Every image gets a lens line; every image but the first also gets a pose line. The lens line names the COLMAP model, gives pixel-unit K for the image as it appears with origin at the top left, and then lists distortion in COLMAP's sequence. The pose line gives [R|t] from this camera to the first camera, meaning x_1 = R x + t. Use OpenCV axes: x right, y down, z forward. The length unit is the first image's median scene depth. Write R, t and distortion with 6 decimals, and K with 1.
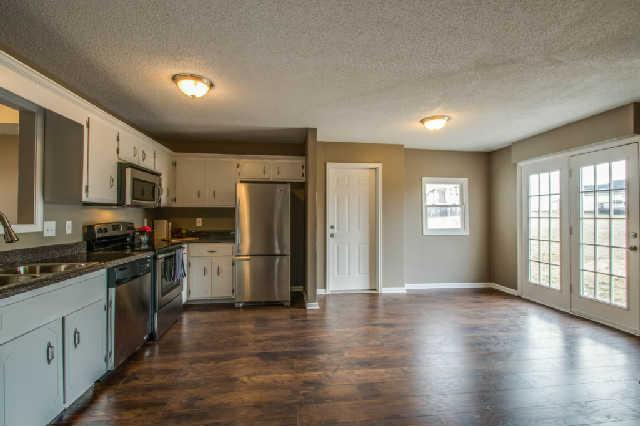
lens RADIAL K [[286.0, 0, 320.0], [0, 286.0, 213.0], [0, 0, 1]] dist [-0.000699, -0.000016]
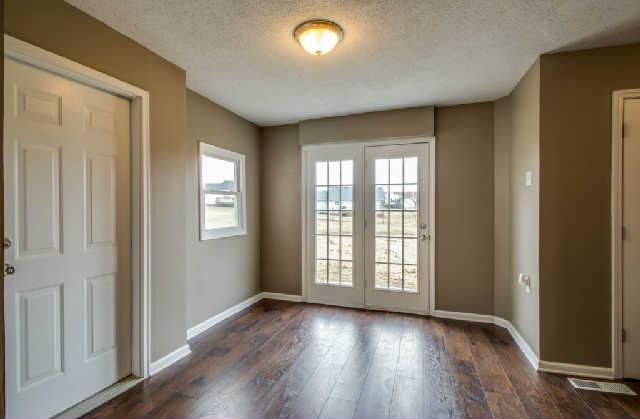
lens RADIAL K [[297.7, 0, 320.0], [0, 297.7, 209.5], [0, 0, 1]] dist [-0.042911, 0.000050]
pose [[0.449212, -0.003104, 0.893420, -0.076772], [-0.011751, 0.999887, 0.009383, 0.005031], [-0.893348, -0.014714, 0.449124, 0.575265]]
